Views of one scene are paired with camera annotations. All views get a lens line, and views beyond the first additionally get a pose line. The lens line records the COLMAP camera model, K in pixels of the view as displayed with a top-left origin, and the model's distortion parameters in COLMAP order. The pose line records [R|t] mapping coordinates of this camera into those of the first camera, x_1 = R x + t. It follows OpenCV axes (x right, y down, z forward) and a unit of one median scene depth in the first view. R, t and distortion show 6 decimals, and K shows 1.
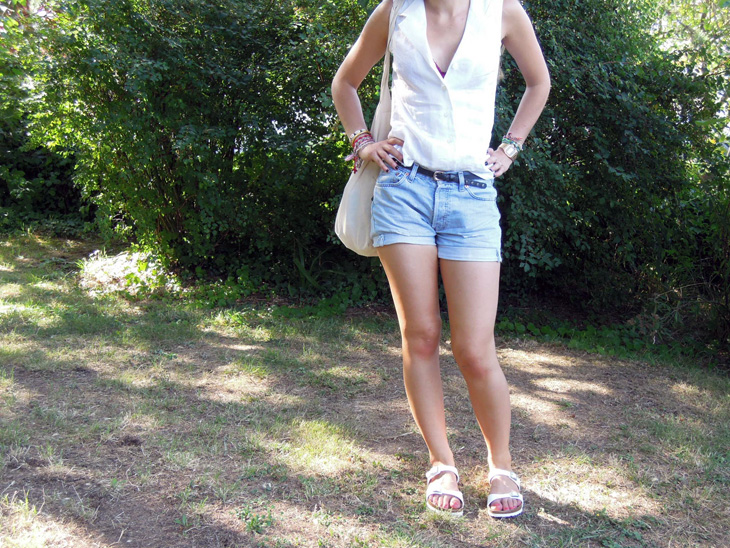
lens RADIAL K [[1040.9, 0, 365.0], [0, 1040.9, 274.0], [0, 0, 1]] dist [-0.048501, -0.099943]
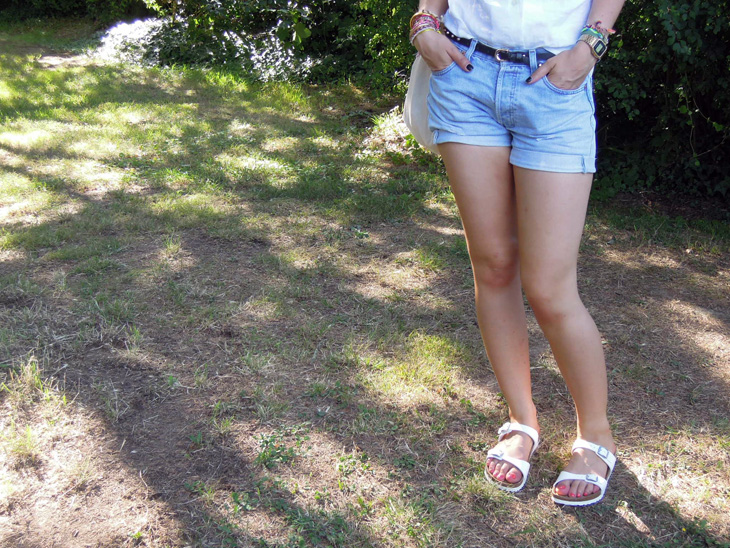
lens RADIAL K [[1040.9, 0, 365.0], [0, 1040.9, 274.0], [0, 0, 1]] dist [-0.048501, -0.099943]
pose [[0.914828, 0.118003, -0.386220, 0.270045], [-0.061176, 0.985814, 0.156294, -0.046974], [0.399184, -0.119355, 0.909069, 0.251568]]
